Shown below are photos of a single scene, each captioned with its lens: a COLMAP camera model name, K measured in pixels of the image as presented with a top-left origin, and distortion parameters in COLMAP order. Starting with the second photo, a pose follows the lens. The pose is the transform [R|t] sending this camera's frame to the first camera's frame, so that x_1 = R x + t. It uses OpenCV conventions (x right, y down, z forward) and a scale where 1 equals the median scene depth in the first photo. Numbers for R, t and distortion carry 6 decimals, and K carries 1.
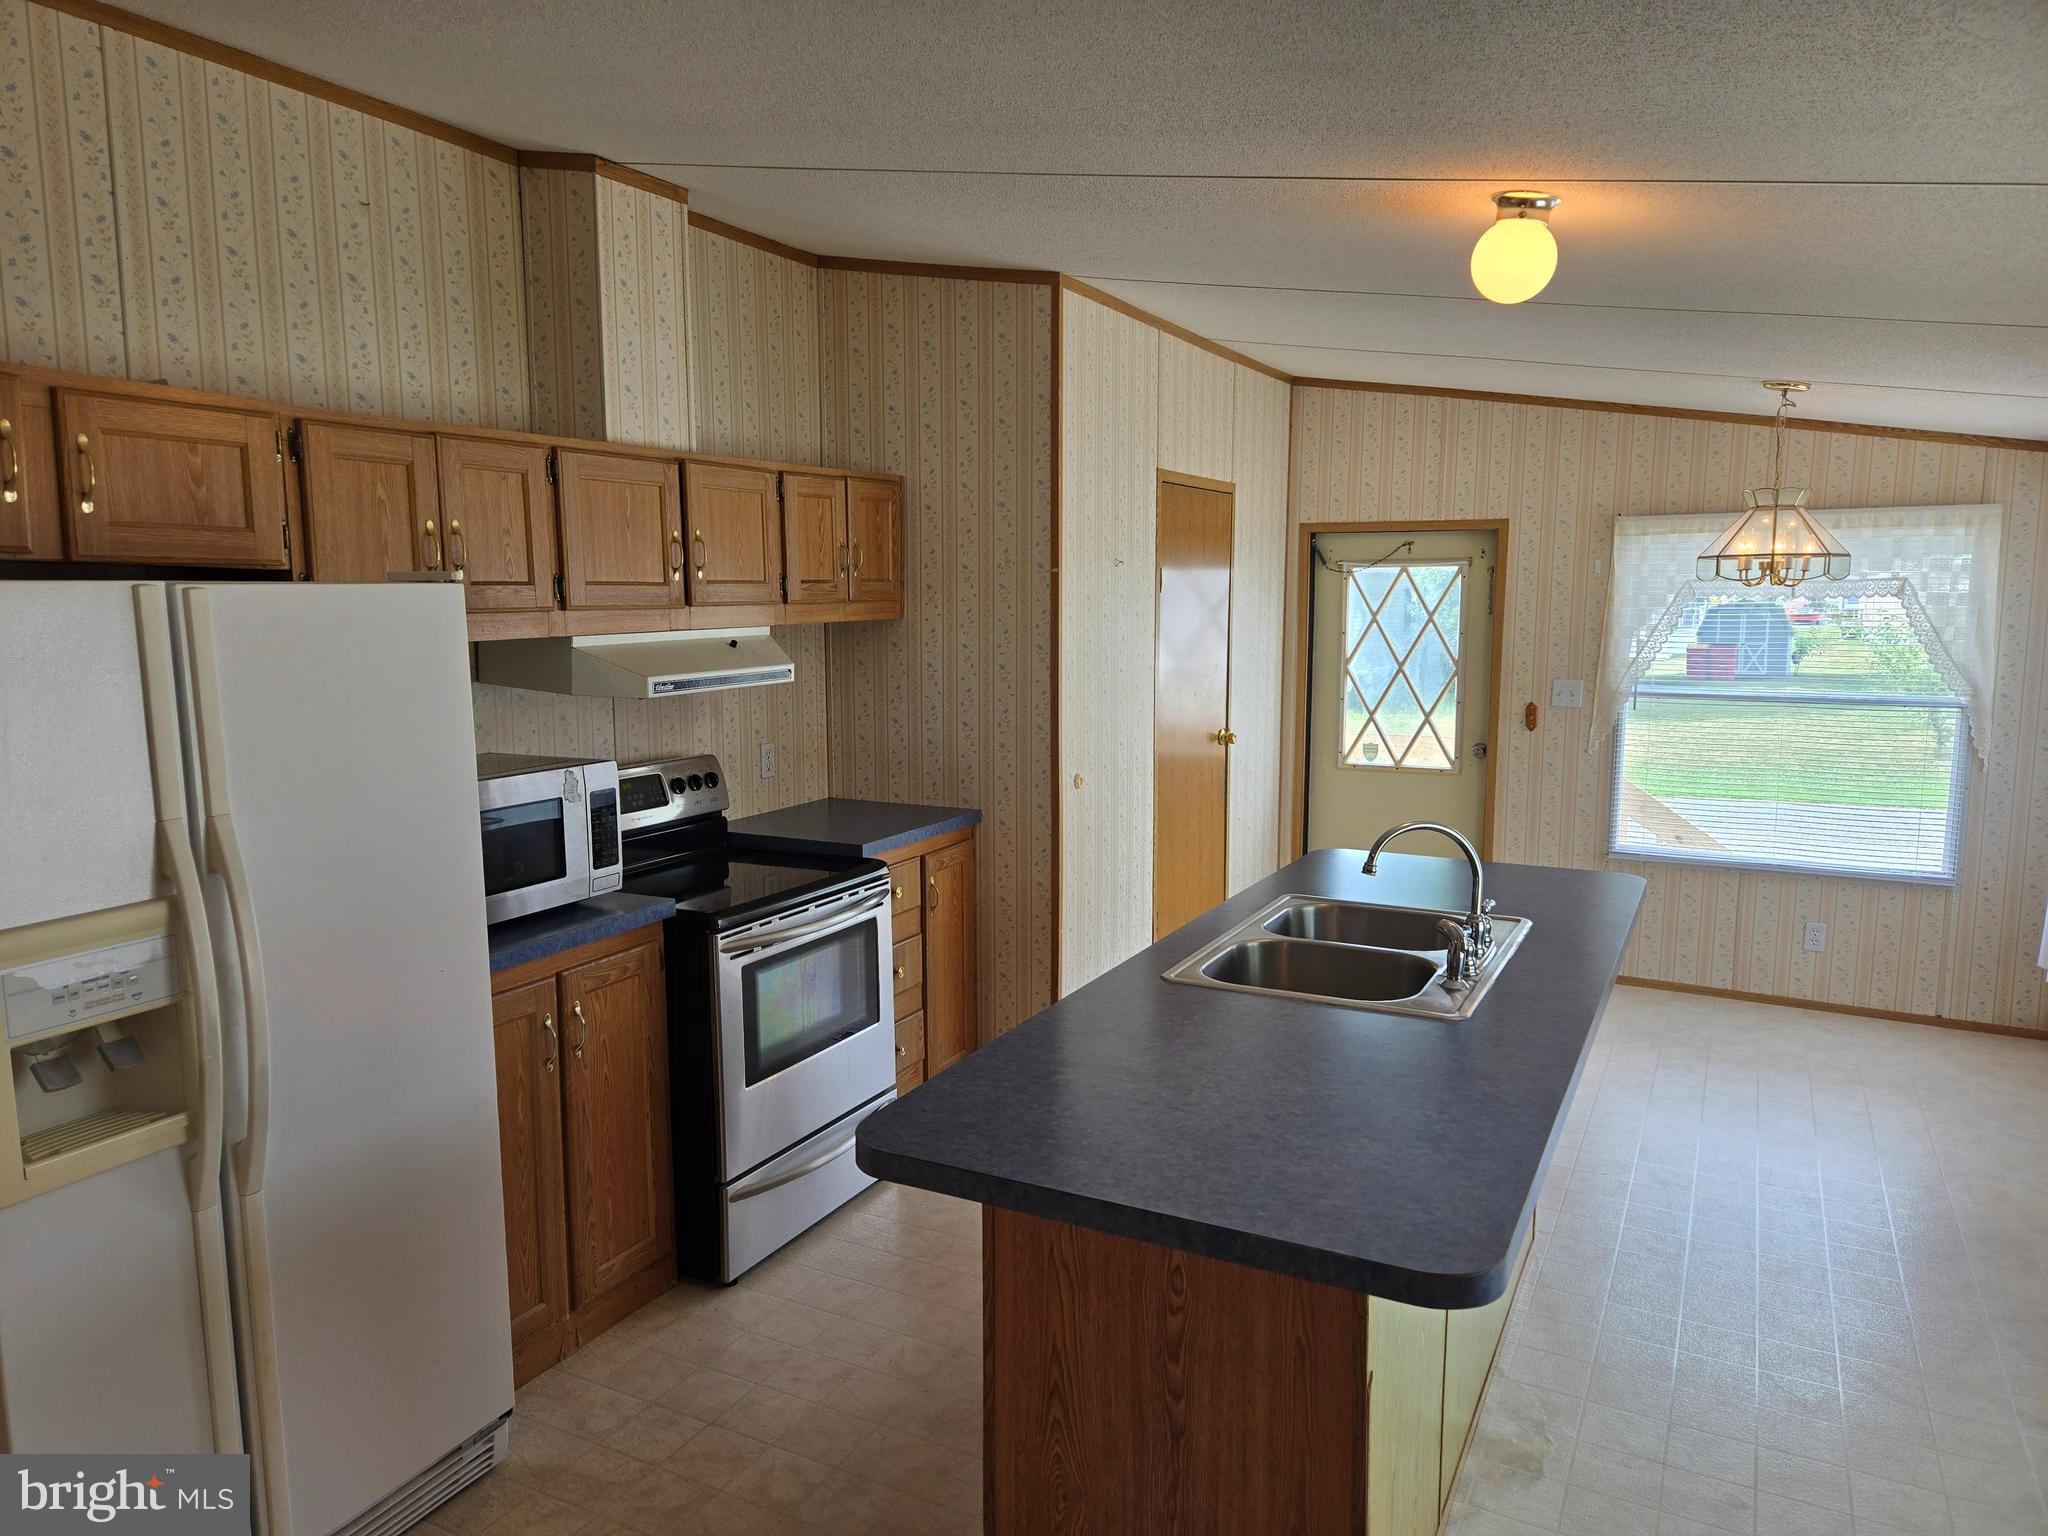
lens RADIAL K [[1393.5, 0, 1012.5], [0, 1393.5, 780.3], [0, 0, 1]] dist [0.071407, -0.050663]
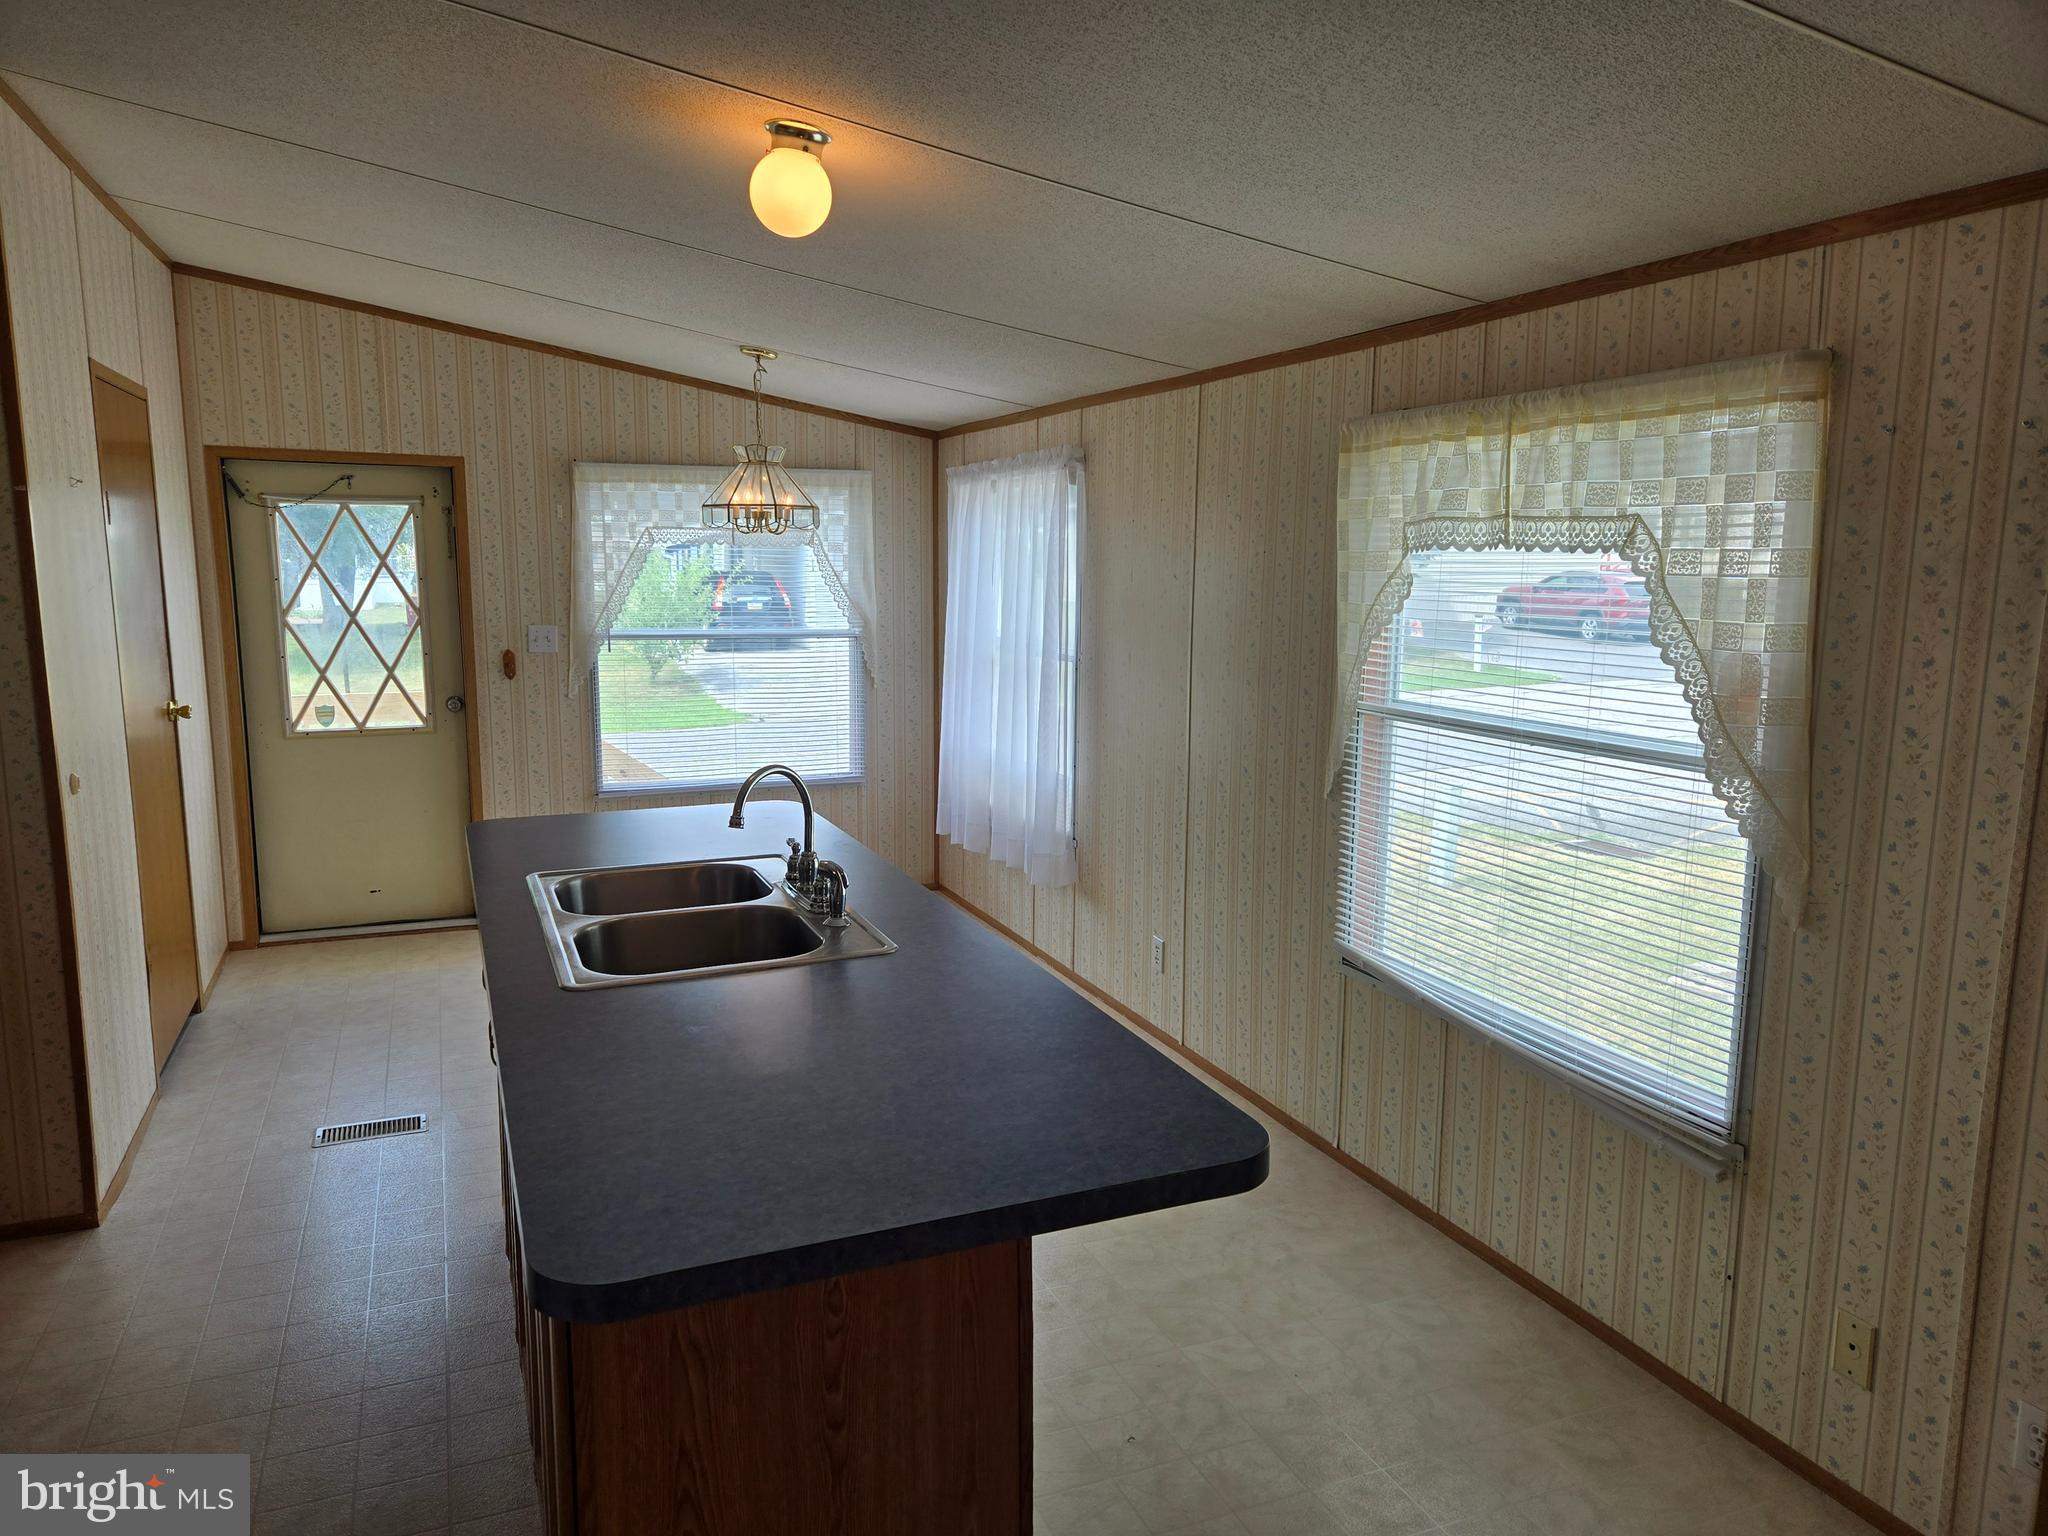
lens RADIAL K [[1381.6, 0, 1024.0], [0, 1381.6, 768.0], [0, 0, 1]] dist [0.069328, -0.049091]
pose [[0.632810, -0.116535, 0.765488, -0.153145], [0.095824, 0.992796, 0.071925, -0.009829], [-0.768355, 0.027837, 0.639418, 0.116640]]
